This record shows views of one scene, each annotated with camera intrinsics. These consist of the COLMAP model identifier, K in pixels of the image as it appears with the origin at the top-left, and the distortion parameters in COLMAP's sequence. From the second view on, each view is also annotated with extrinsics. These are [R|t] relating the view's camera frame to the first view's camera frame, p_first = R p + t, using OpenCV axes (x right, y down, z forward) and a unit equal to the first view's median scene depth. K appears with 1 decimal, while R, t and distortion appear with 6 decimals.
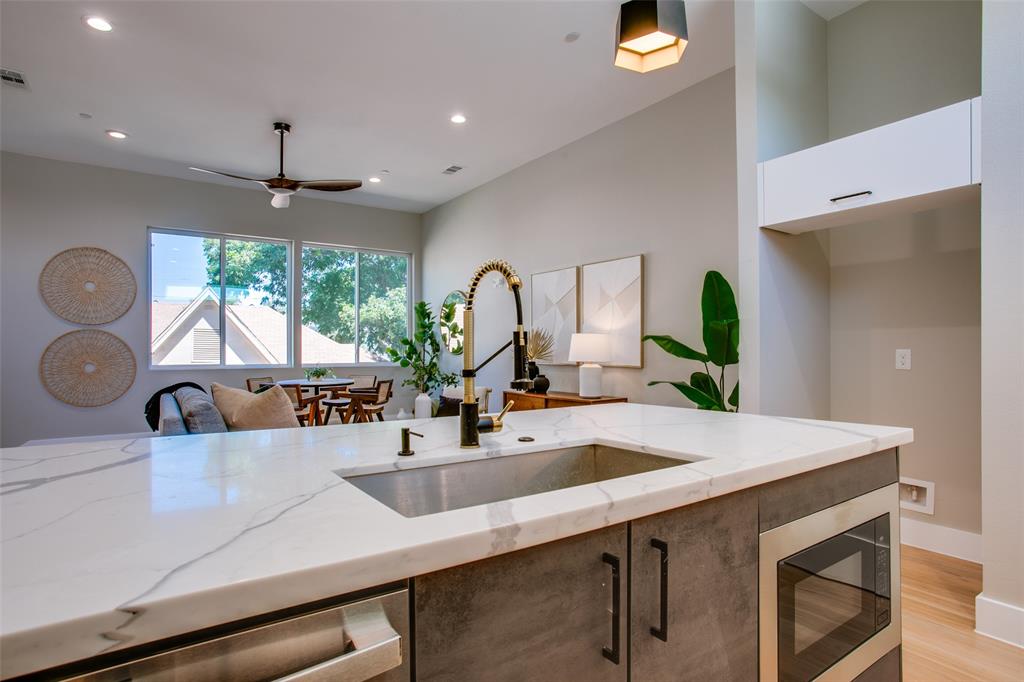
lens RADIAL K [[534.1, 0, 501.0], [0, 534.1, 359.2], [0, 0, 1]] dist [-0.061044, 0.029305]
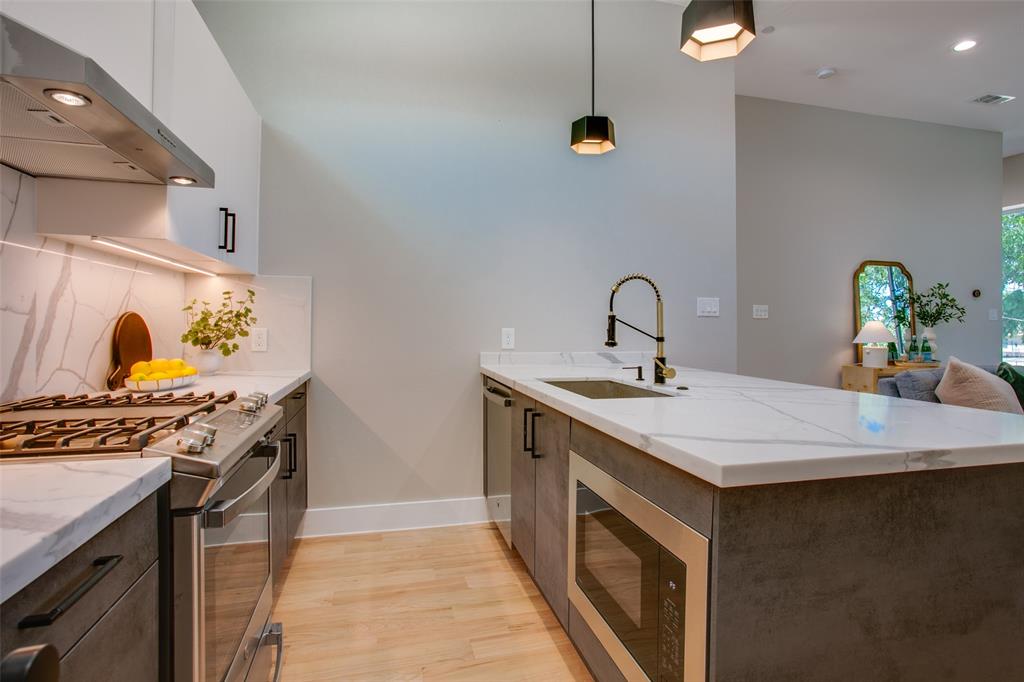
lens RADIAL K [[534.1, 0, 518.7], [0, 534.1, 325.9], [0, 0, 1]] dist [-0.061044, 0.029305]
pose [[-0.328336, -0.001271, -0.944560, 0.288882], [-0.017965, 0.999827, 0.004899, -0.002680], [0.944390, 0.018577, -0.328302, 0.199515]]
